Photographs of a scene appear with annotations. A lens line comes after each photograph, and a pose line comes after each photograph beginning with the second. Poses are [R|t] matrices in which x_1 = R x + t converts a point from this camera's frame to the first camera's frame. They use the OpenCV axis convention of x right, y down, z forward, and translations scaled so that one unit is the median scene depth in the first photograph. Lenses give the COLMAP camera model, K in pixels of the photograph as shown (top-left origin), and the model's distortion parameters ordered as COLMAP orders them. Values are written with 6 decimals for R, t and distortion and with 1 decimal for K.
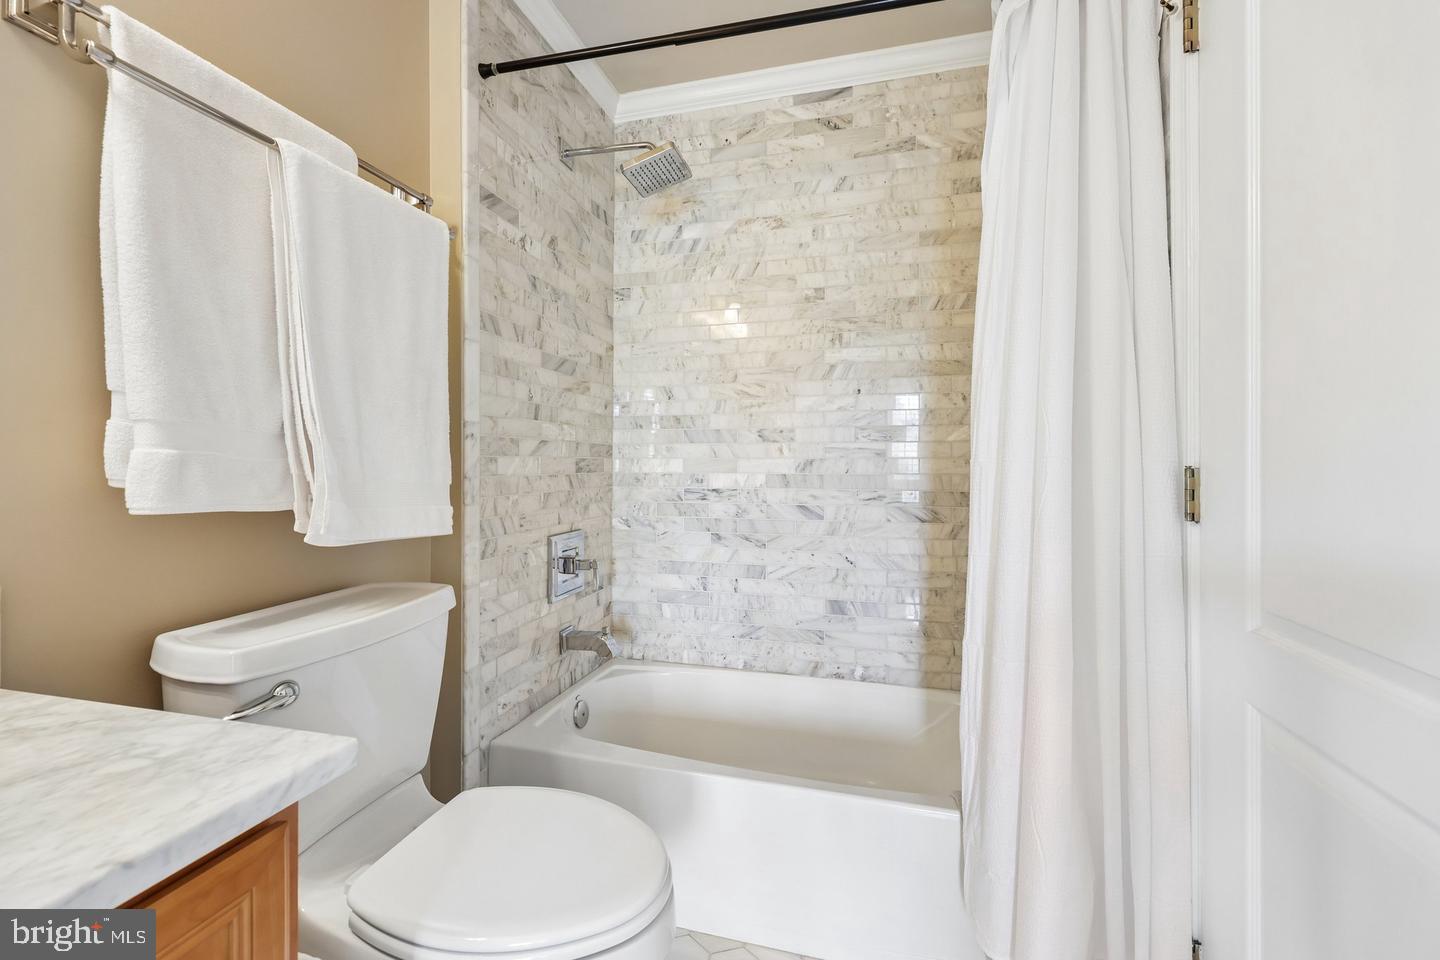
lens RADIAL K [[594.6, 0, 722.0], [0, 594.6, 458.2], [0, 0, 1]] dist [-0.000773, 0.000409]
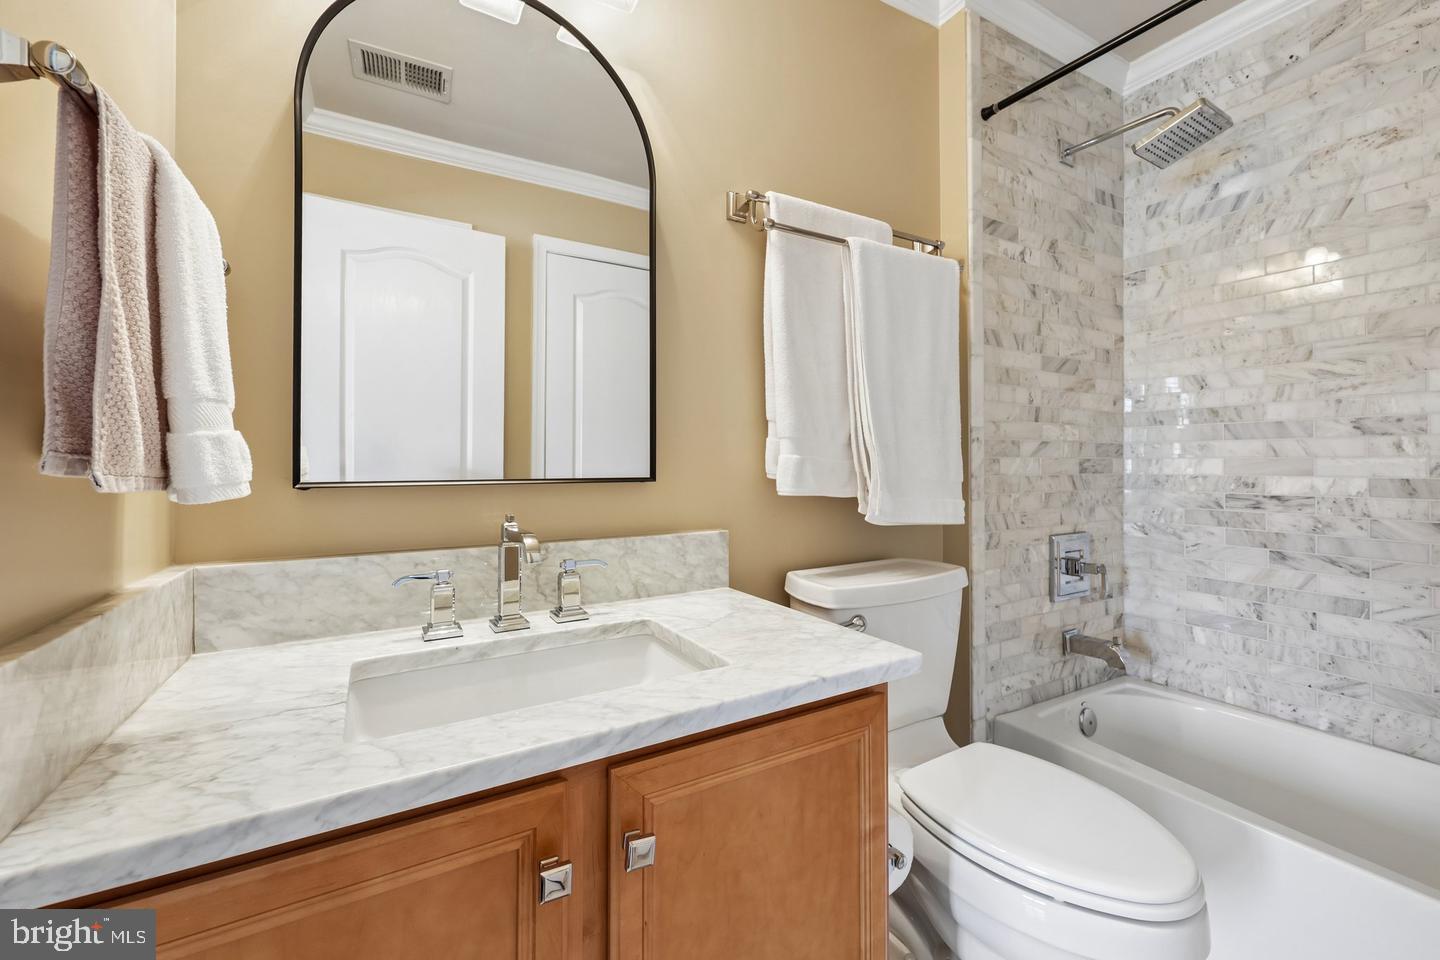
lens RADIAL K [[594.6, 0, 722.0], [0, 594.6, 458.2], [0, 0, 1]] dist [-0.000773, 0.000409]
pose [[0.716136, -0.006486, -0.697930, 0.017669], [0.006218, 0.999976, -0.002913, -0.001589], [0.697933, -0.002254, 0.716160, -0.126351]]
